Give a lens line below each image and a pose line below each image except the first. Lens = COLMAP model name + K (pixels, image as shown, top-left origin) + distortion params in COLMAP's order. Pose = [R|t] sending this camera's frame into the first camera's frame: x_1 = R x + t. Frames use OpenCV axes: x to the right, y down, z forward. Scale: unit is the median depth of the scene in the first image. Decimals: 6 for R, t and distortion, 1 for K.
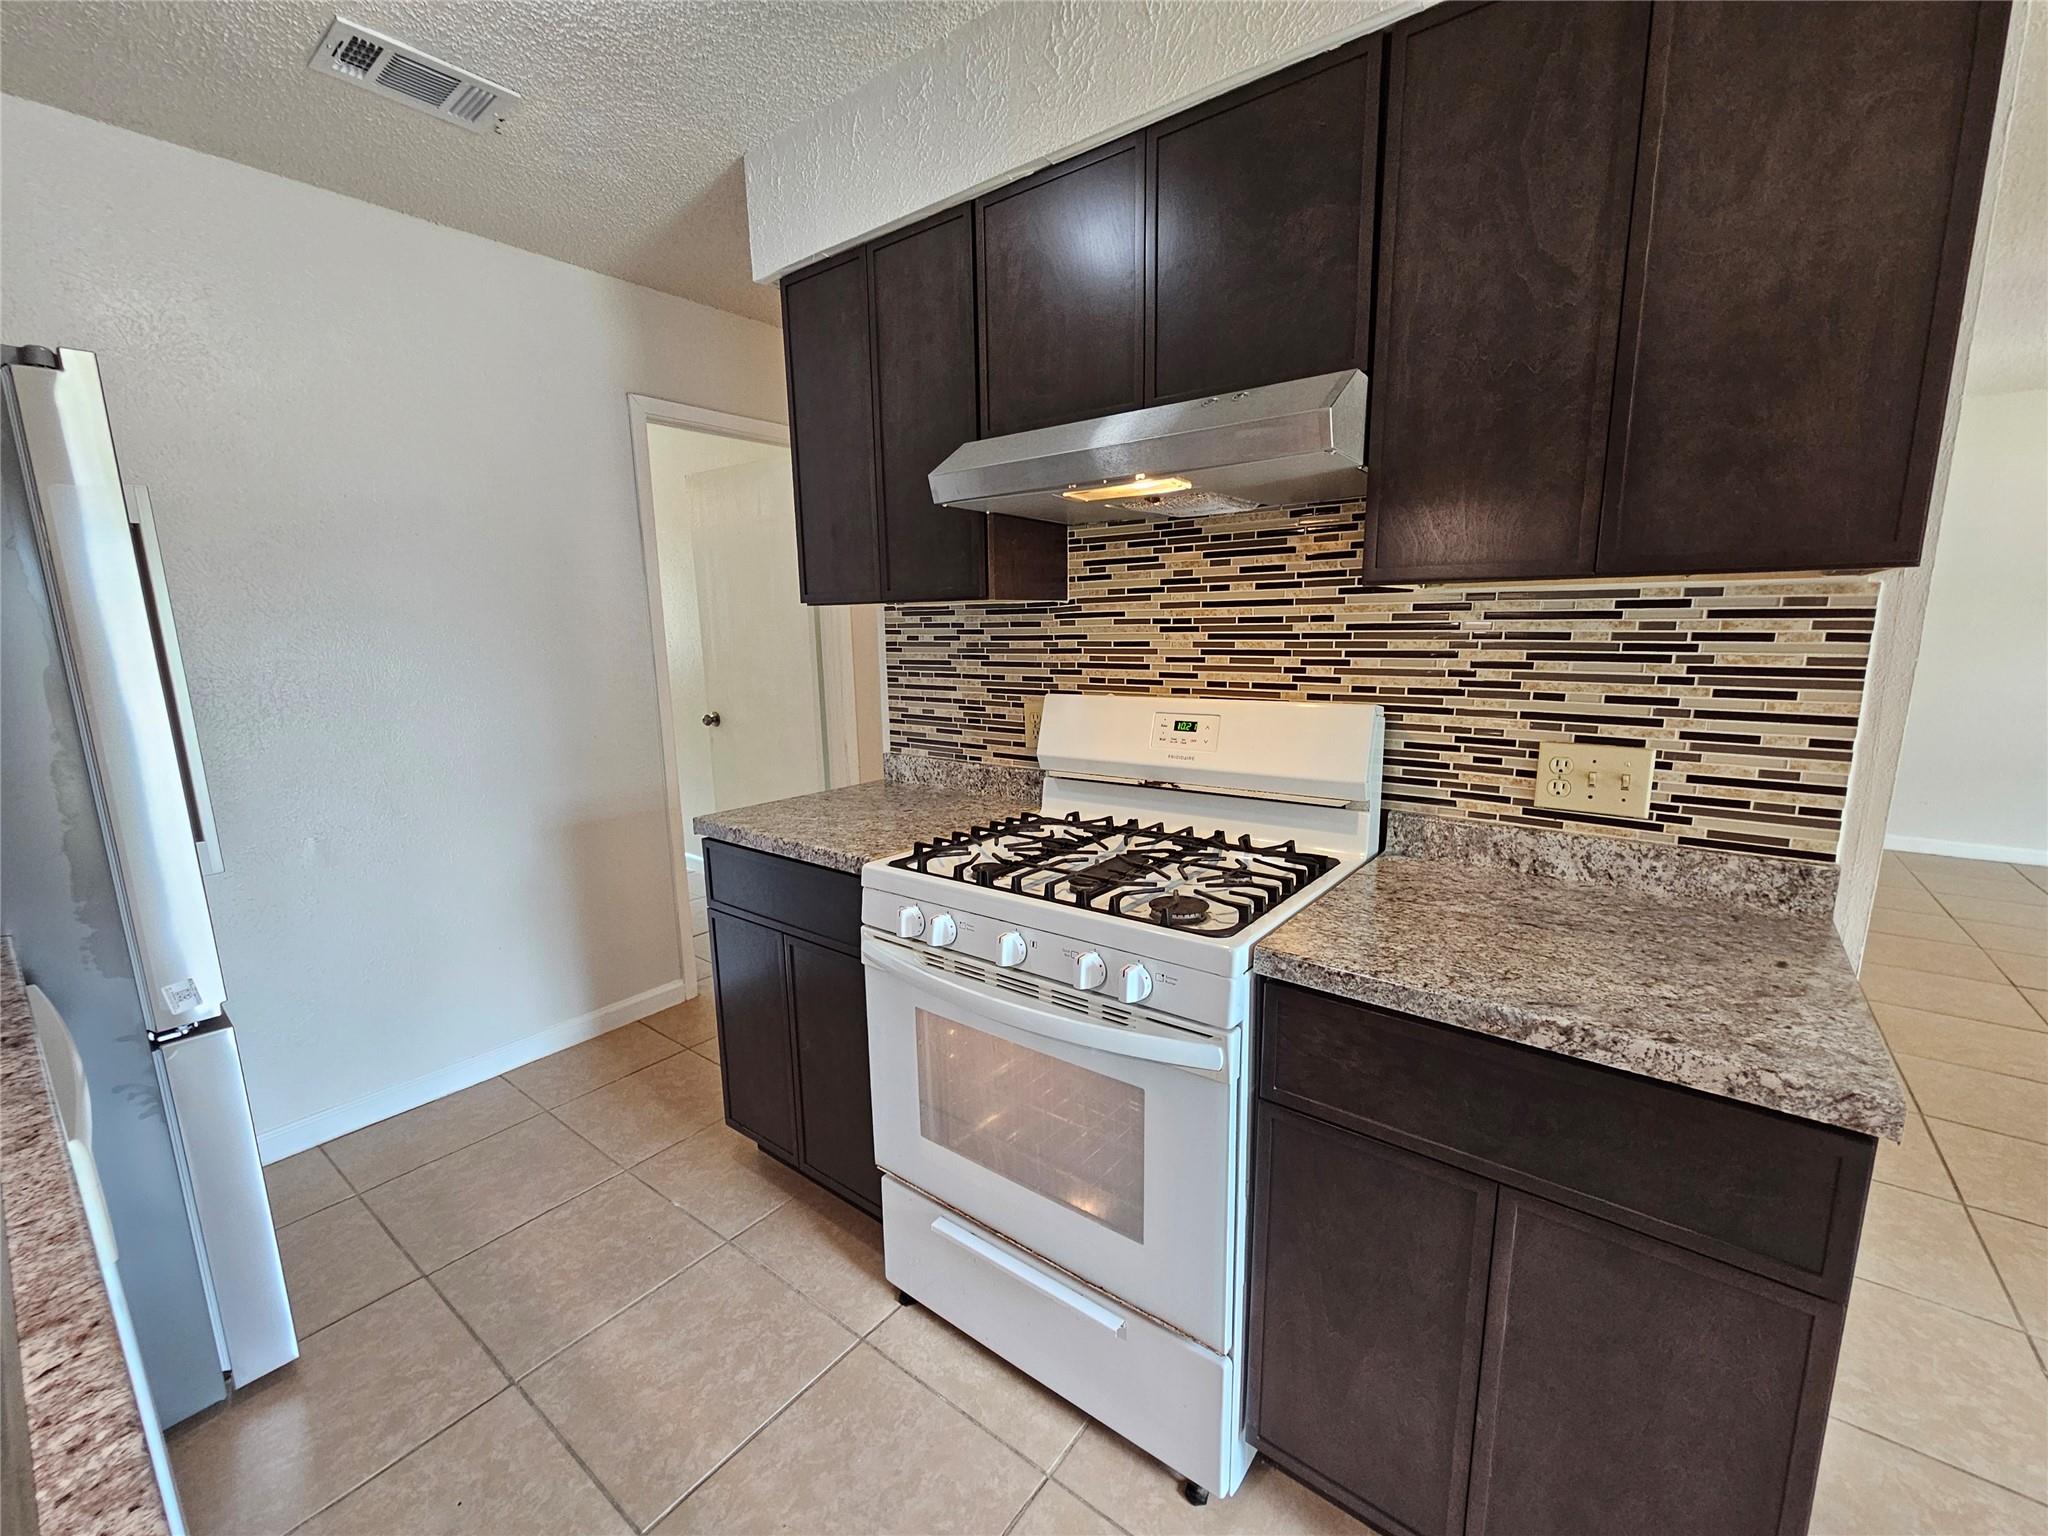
lens RADIAL K [[841.6, 0, 1018.5], [0, 841.6, 775.3], [0, 0, 1]] dist [-0.001444, -0.000858]
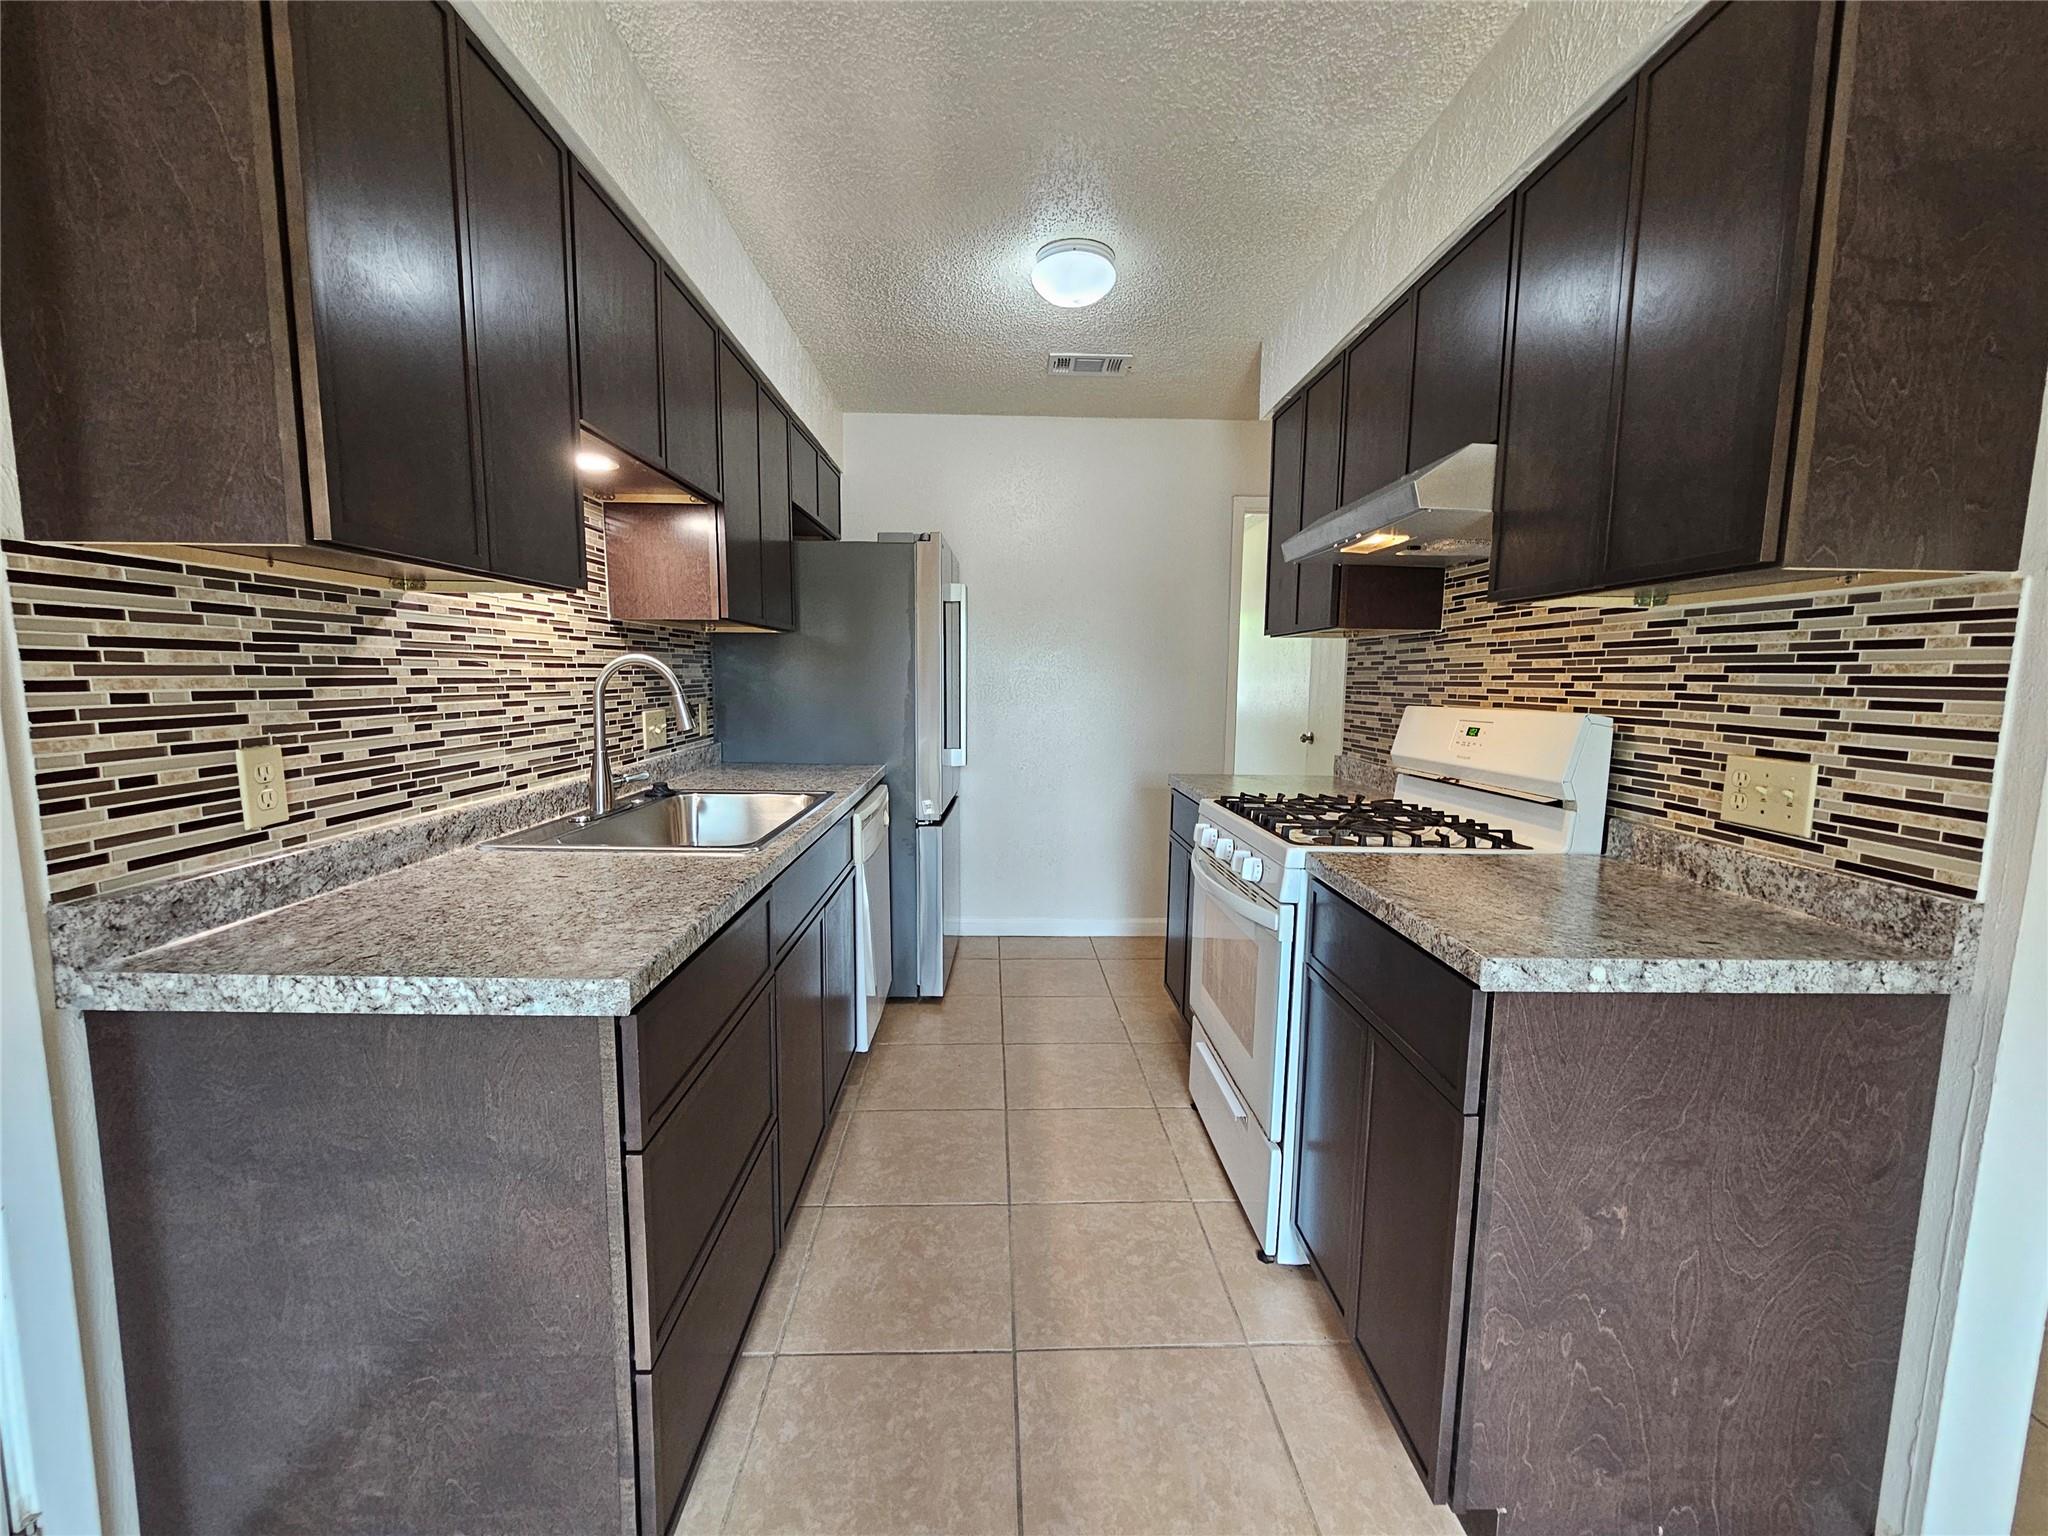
lens RADIAL K [[841.6, 0, 1019.5], [0, 841.6, 769.4], [0, 0, 1]] dist [-0.001444, -0.000858]
pose [[0.634694, 0.108315, -0.765135, 0.744127], [-0.161071, 0.986924, 0.006101, 0.093193], [0.755791, 0.119369, 0.643841, -0.237431]]
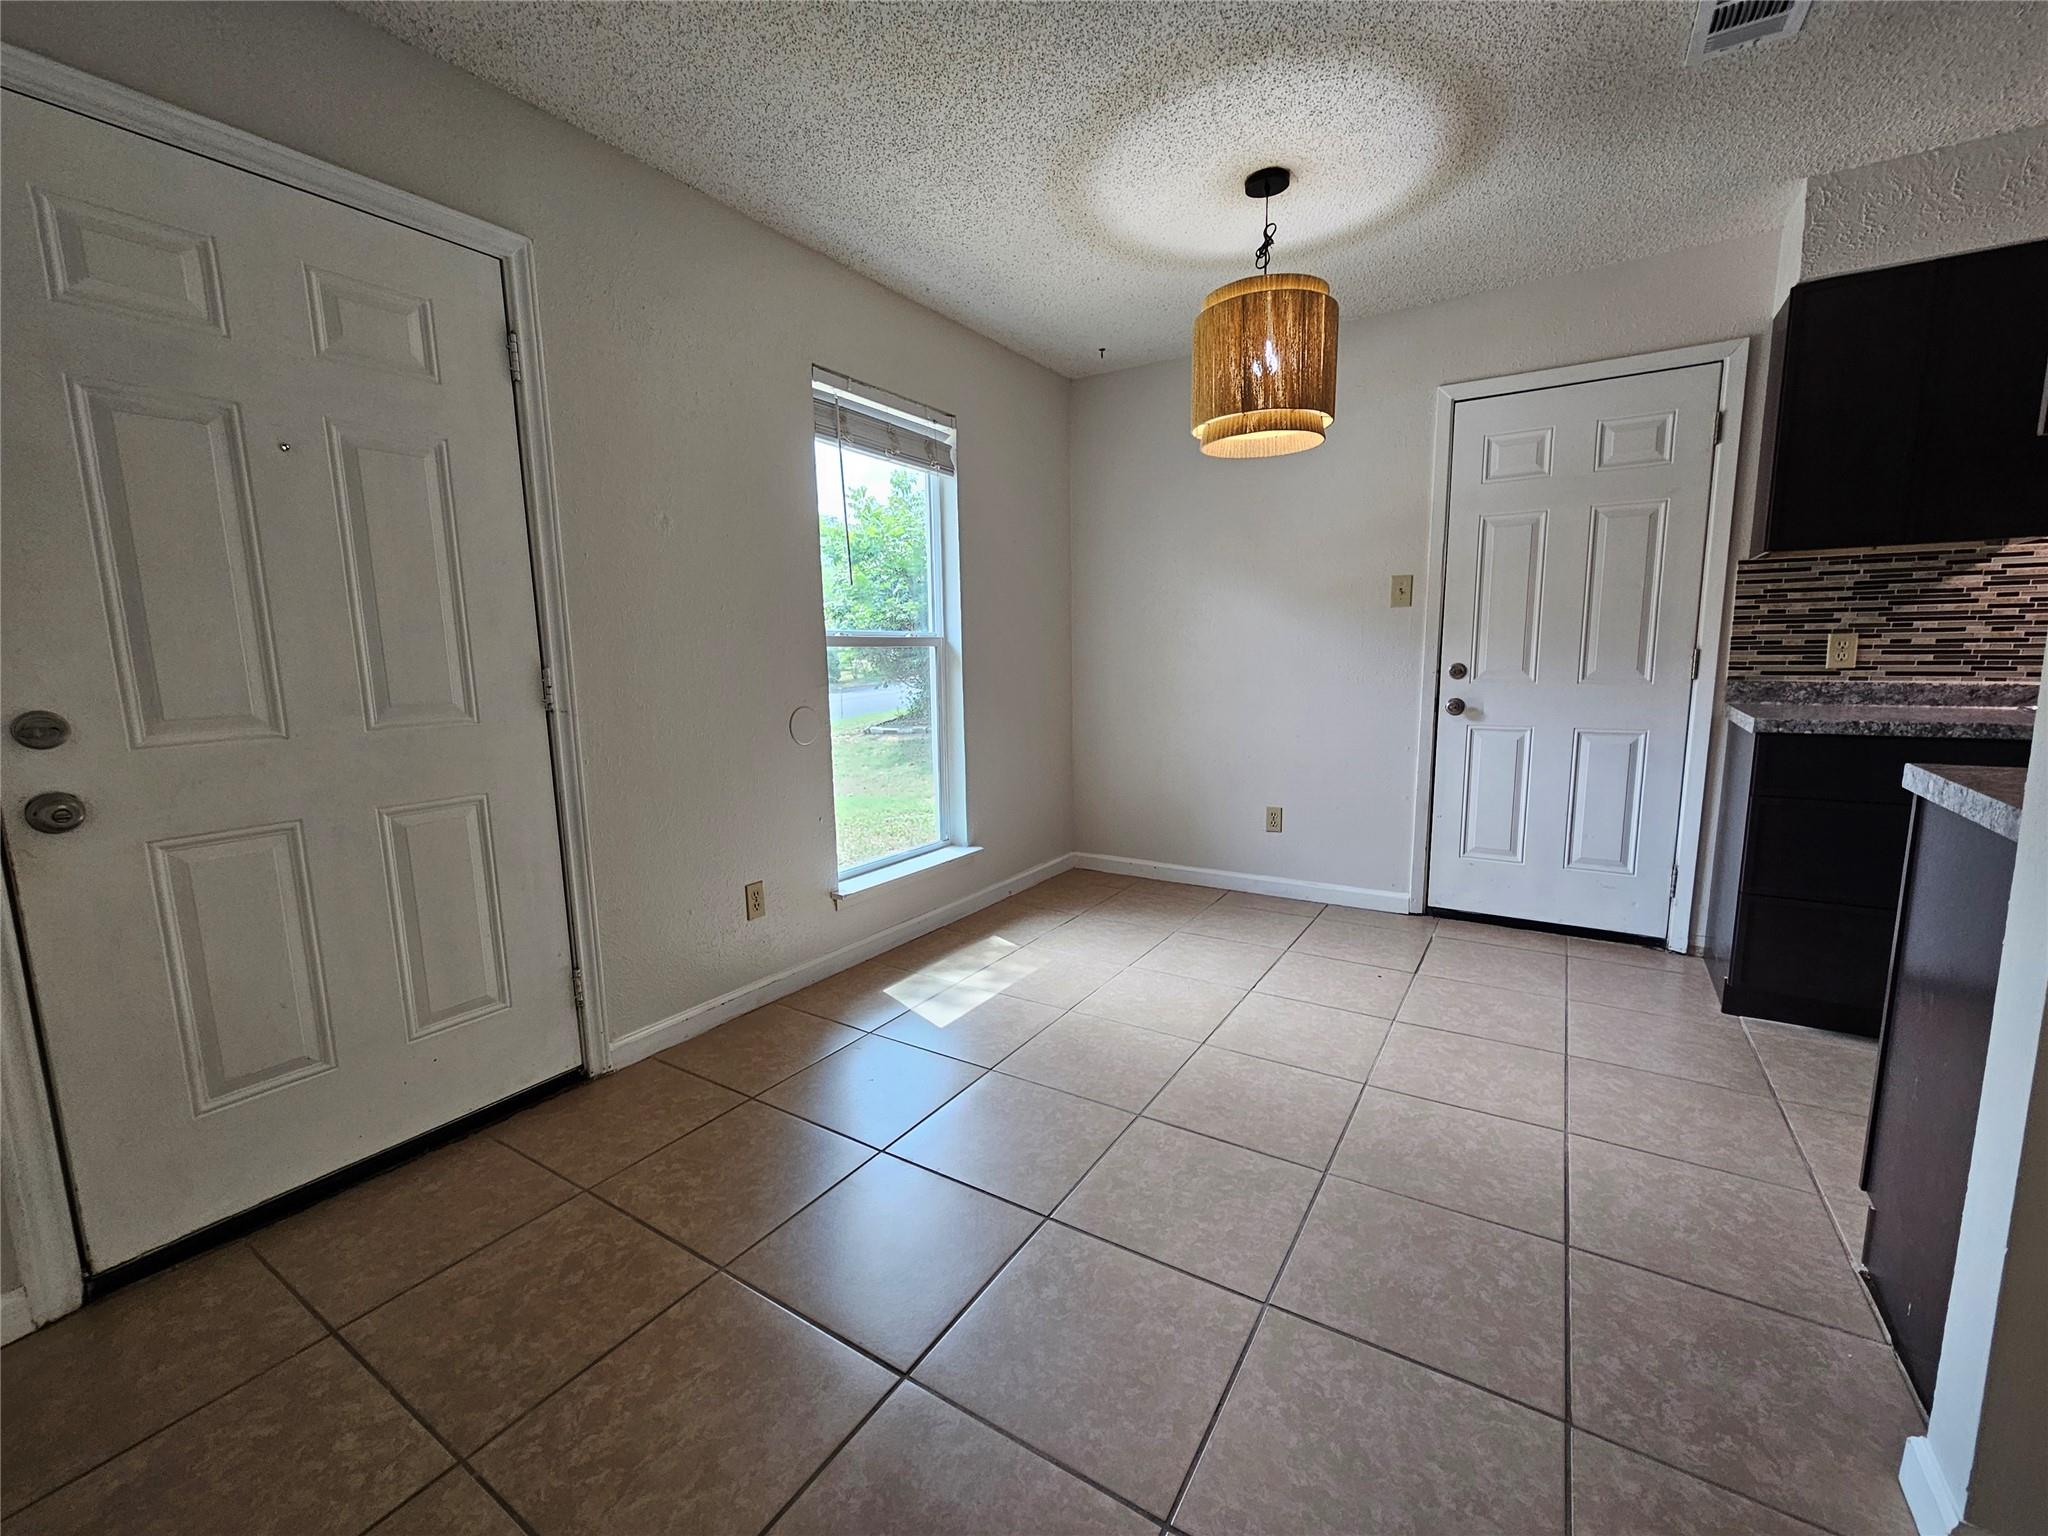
lens RADIAL K [[841.6, 0, 1018.8], [0, 841.6, 774.6], [0, 0, 1]] dist [-0.001444, -0.000858]
pose [[-0.996462, 0.040956, -0.073385, 1.510885], [0.014853, 0.945294, 0.325880, -0.113411], [0.082717, 0.323637, -0.942559, 1.237523]]
